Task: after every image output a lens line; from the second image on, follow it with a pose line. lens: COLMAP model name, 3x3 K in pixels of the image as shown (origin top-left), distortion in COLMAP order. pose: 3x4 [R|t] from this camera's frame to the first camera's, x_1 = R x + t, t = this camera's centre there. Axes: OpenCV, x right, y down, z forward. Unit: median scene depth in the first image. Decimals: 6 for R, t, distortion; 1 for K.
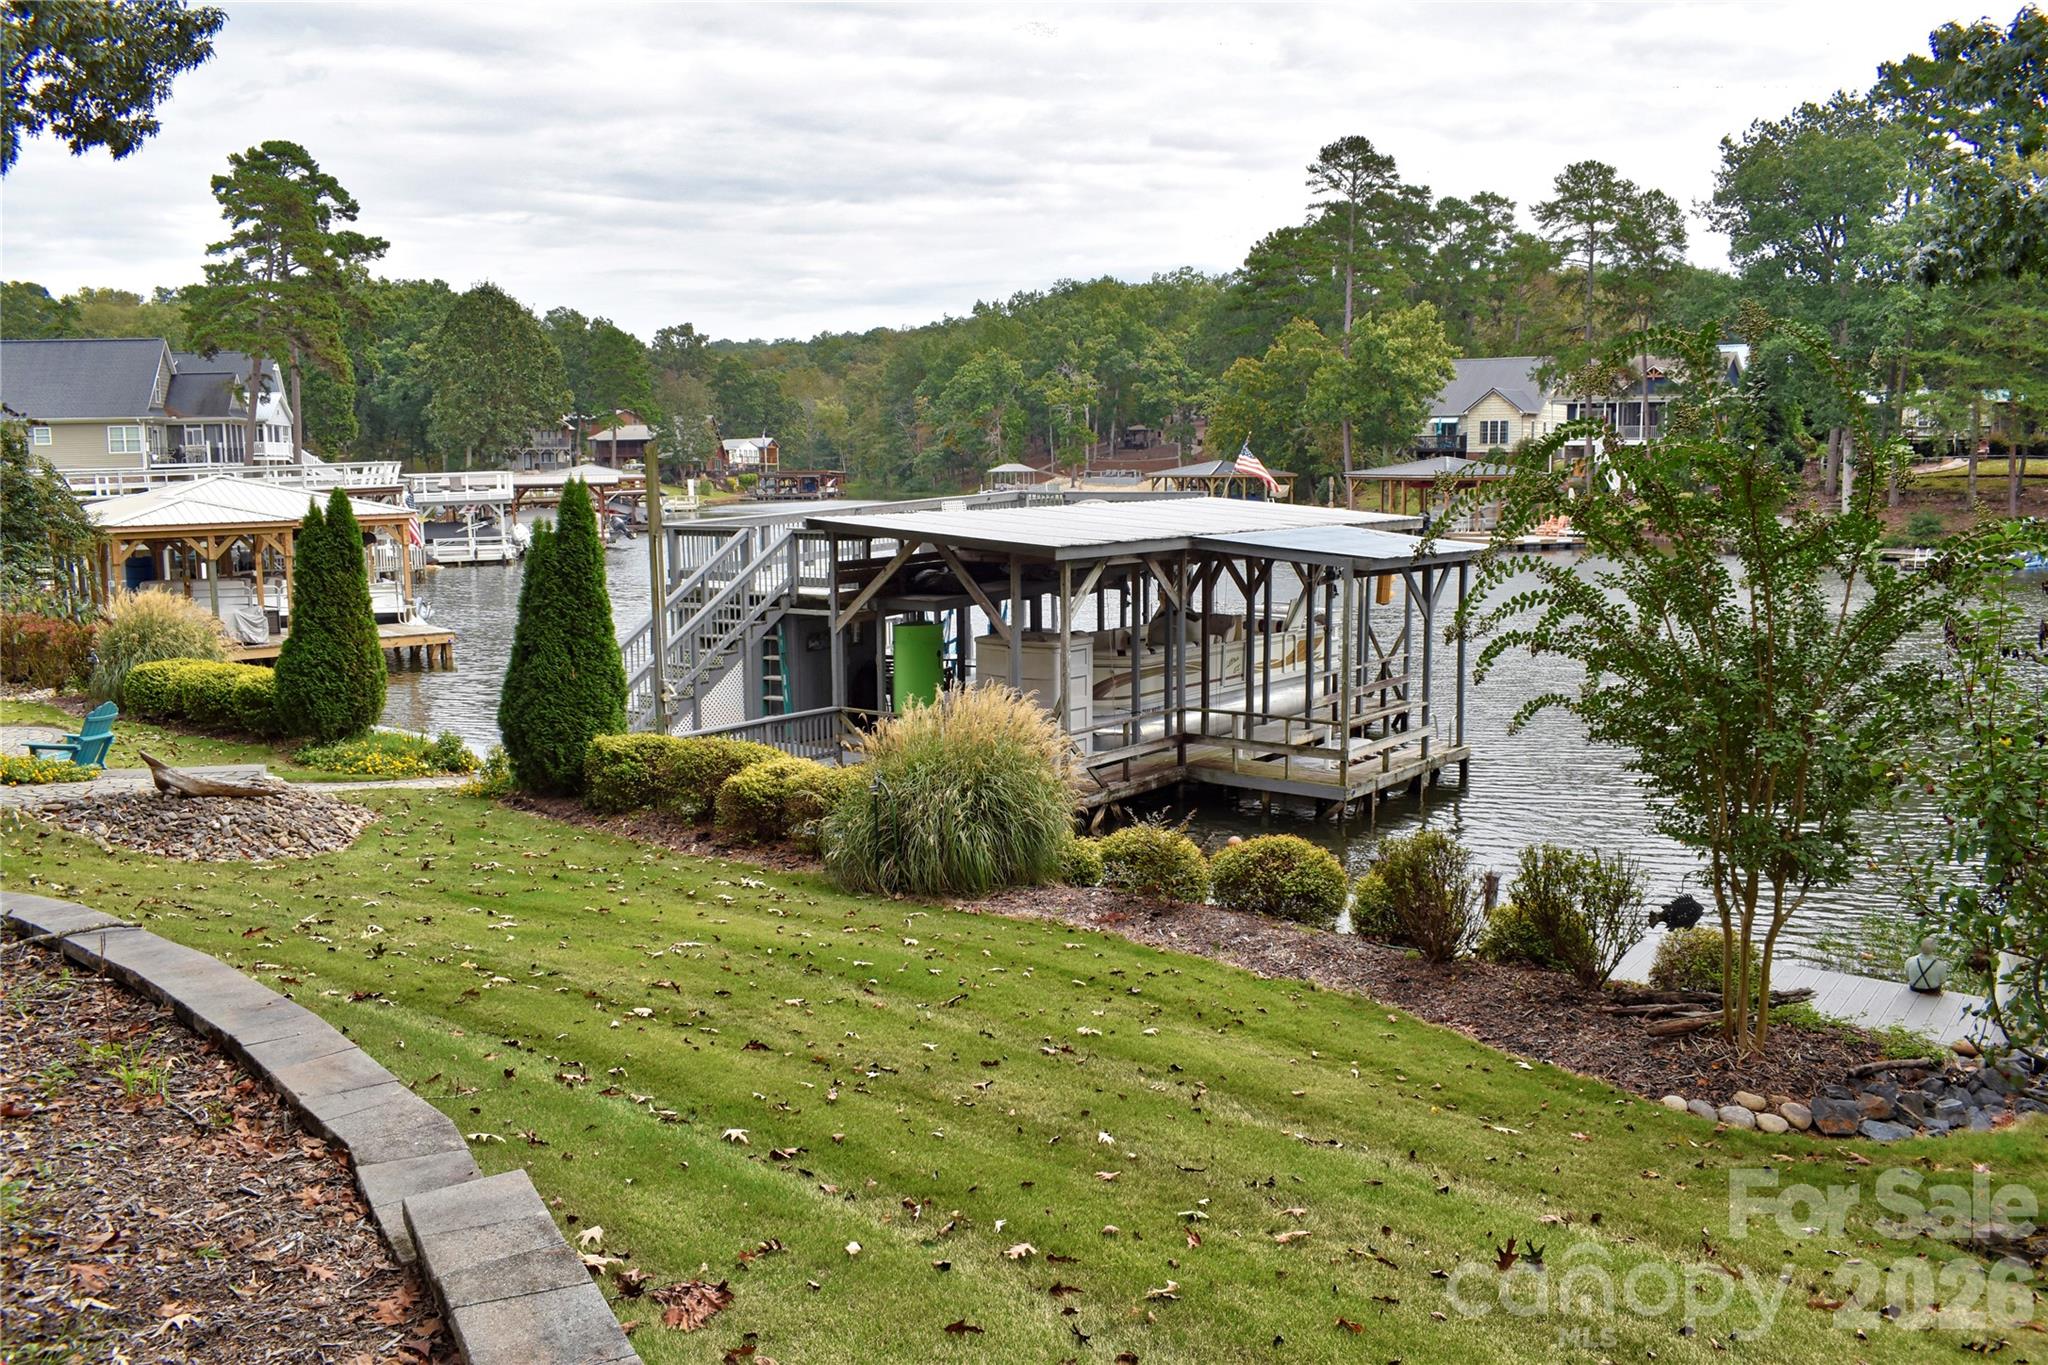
lens RADIAL K [[1579.2, 0, 1039.3], [0, 1579.2, 699.1], [0, 0, 1]] dist [-0.096502, 0.014256]
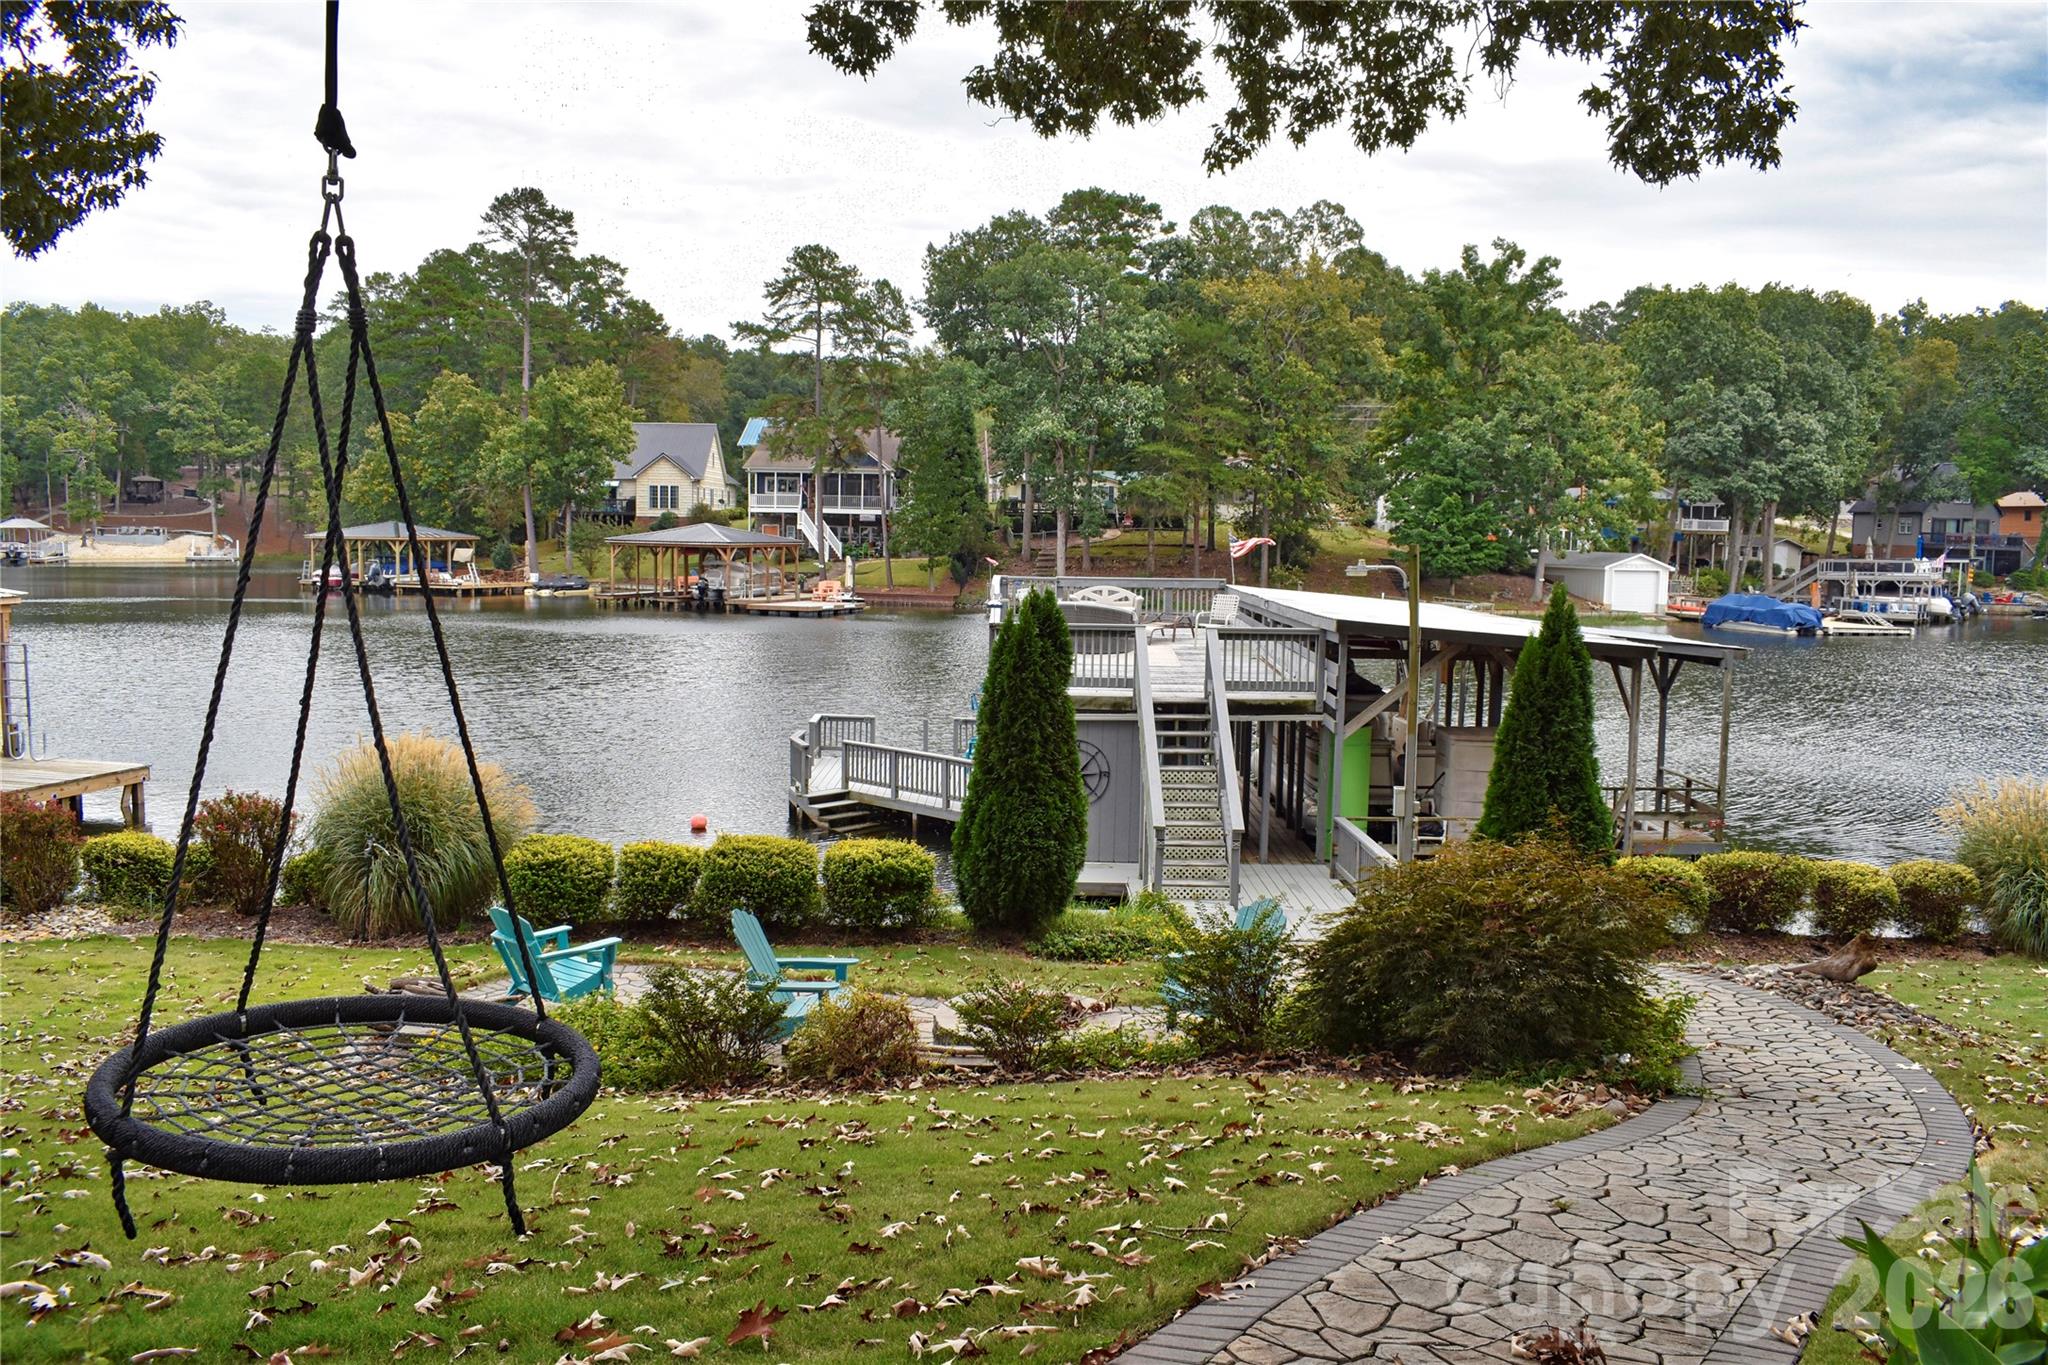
lens RADIAL K [[1579.2, 0, 1040.4], [0, 1579.2, 695.4], [0, 0, 1]] dist [-0.096502, 0.014256]
pose [[0.781531, -0.042137, 0.622442, -0.122283], [0.066576, 0.997652, -0.016054, -0.009158], [-0.620304, 0.053987, 0.782501, 0.055299]]
